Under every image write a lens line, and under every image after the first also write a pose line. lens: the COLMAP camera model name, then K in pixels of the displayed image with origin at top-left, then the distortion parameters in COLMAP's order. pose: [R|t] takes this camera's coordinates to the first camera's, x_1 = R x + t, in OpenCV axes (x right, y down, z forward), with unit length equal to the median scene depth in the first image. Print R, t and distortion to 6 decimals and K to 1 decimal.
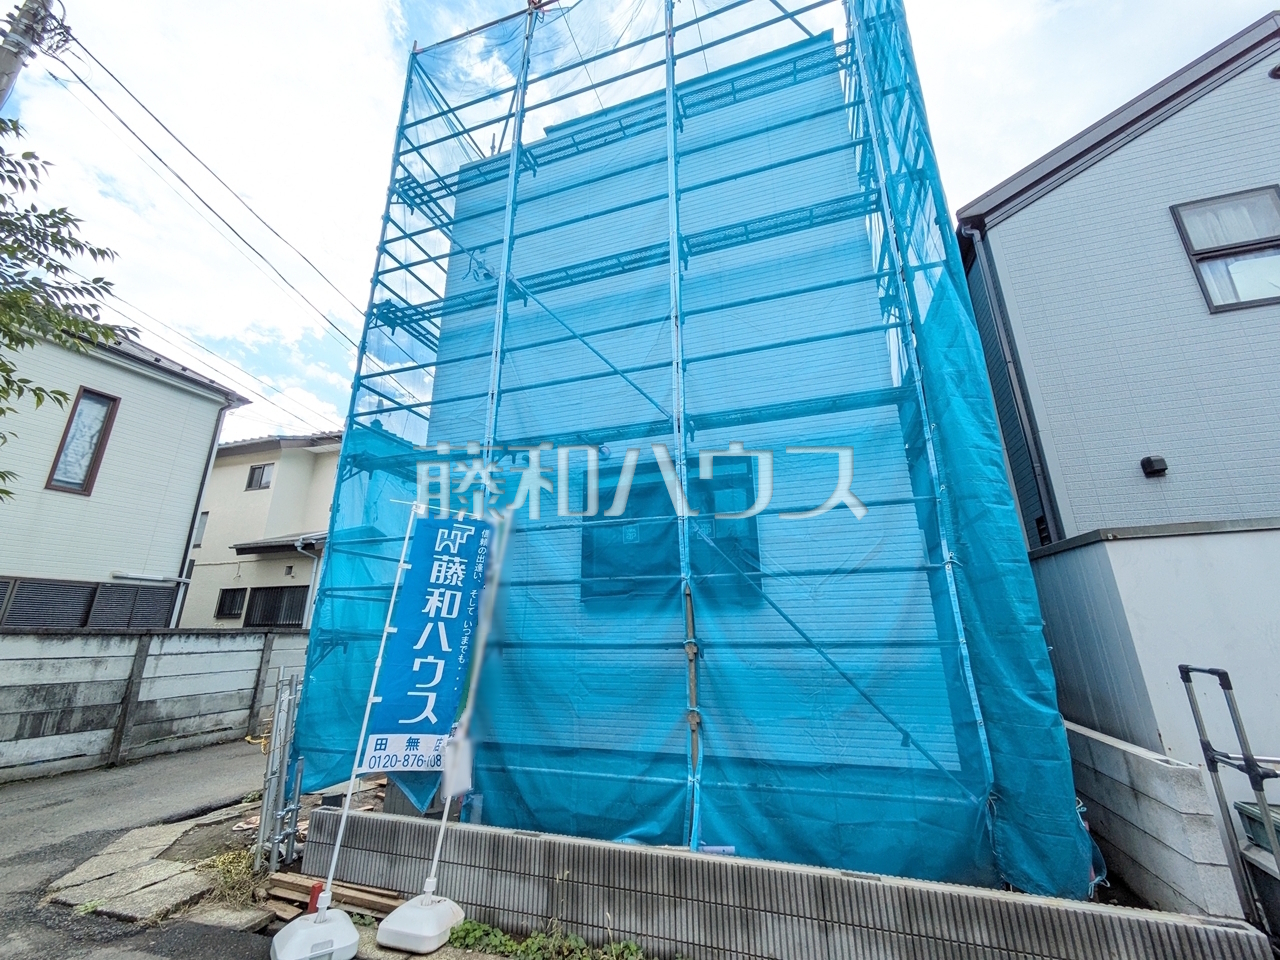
lens RADIAL K [[507.0, 0, 639.4], [0, 507.0, 480.7], [0, 0, 1]] dist [-0.000520, 0.002258]
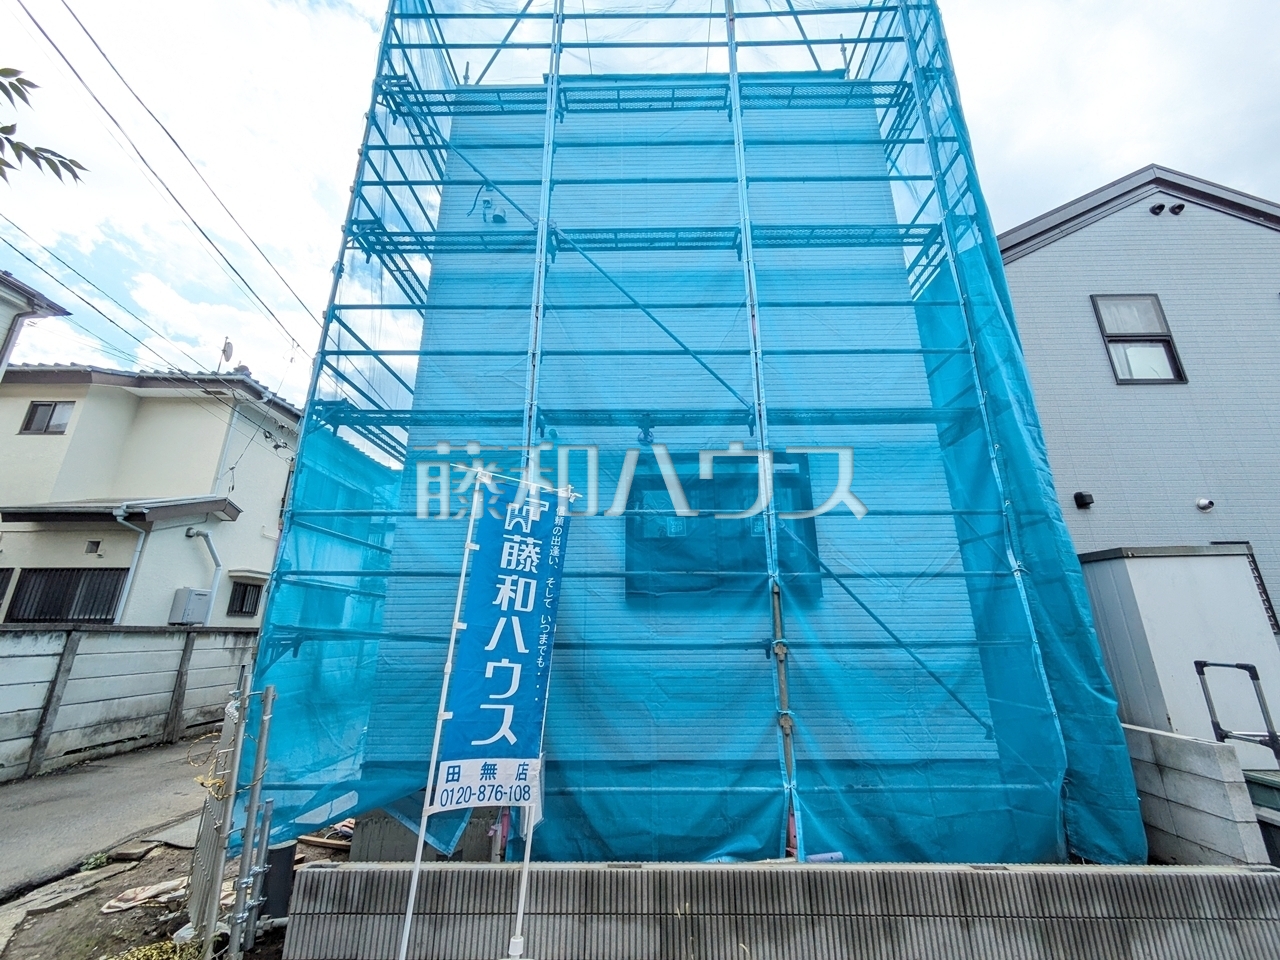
lens RADIAL K [[505.1, 0, 640.0], [0, 505.1, 480.0], [0, 0, 1]] dist [0.004056, 0.000358]
pose [[0.952753, 0.092529, 0.289309, -0.417024], [-0.091701, 0.995651, -0.016447, 0.047705], [-0.289572, -0.010860, 0.957095, 0.148068]]
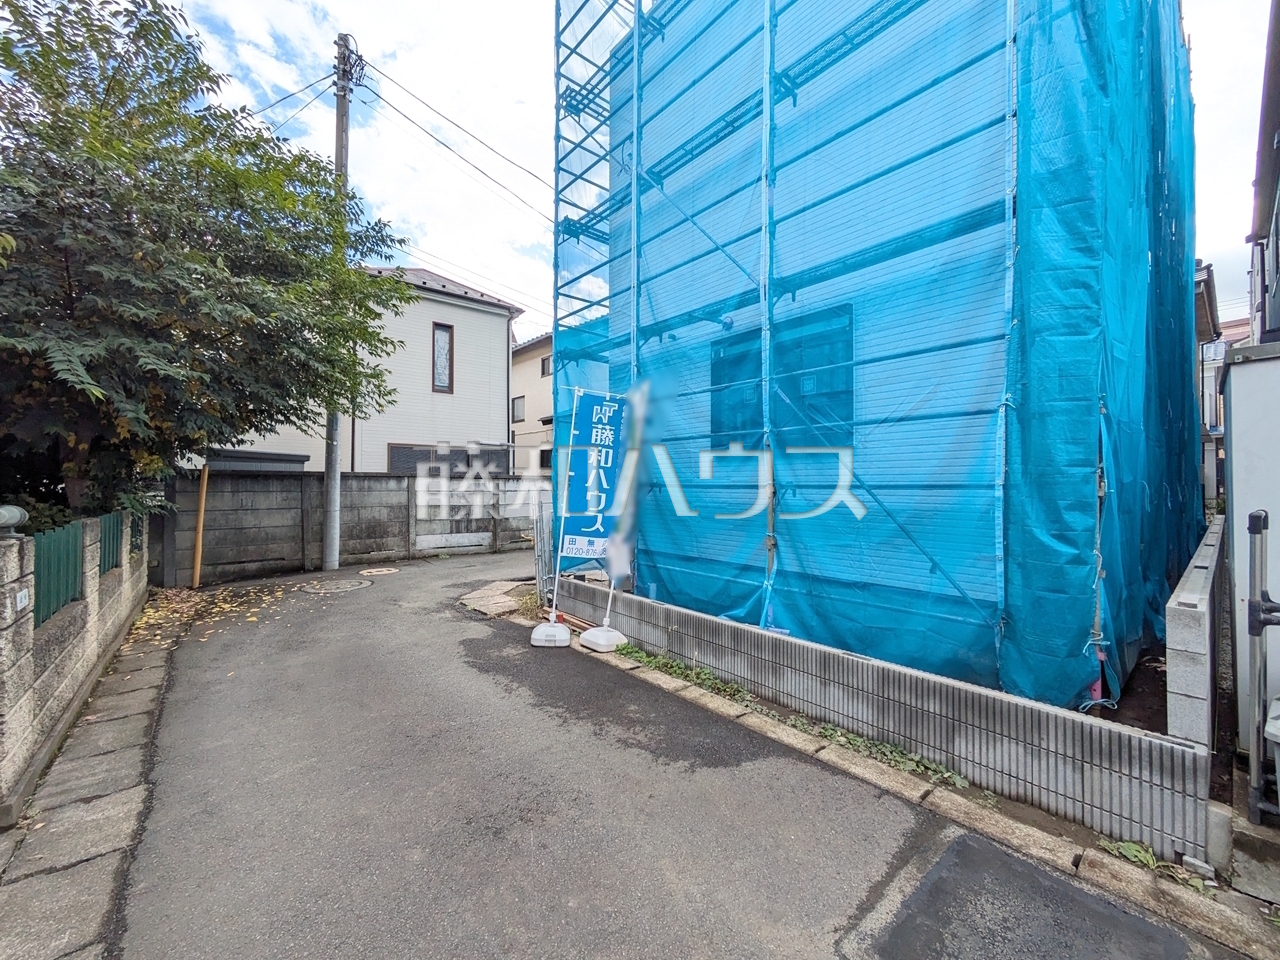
lens RADIAL K [[504.1, 0, 643.0], [0, 504.1, 481.9], [0, 0, 1]] dist [0.003381, 0.000081]
pose [[0.859120, 0.009098, -0.511694, 0.417413], [0.136365, 0.959626, 0.246015, -0.021859], [0.493272, -0.281133, 0.823193, -0.130383]]
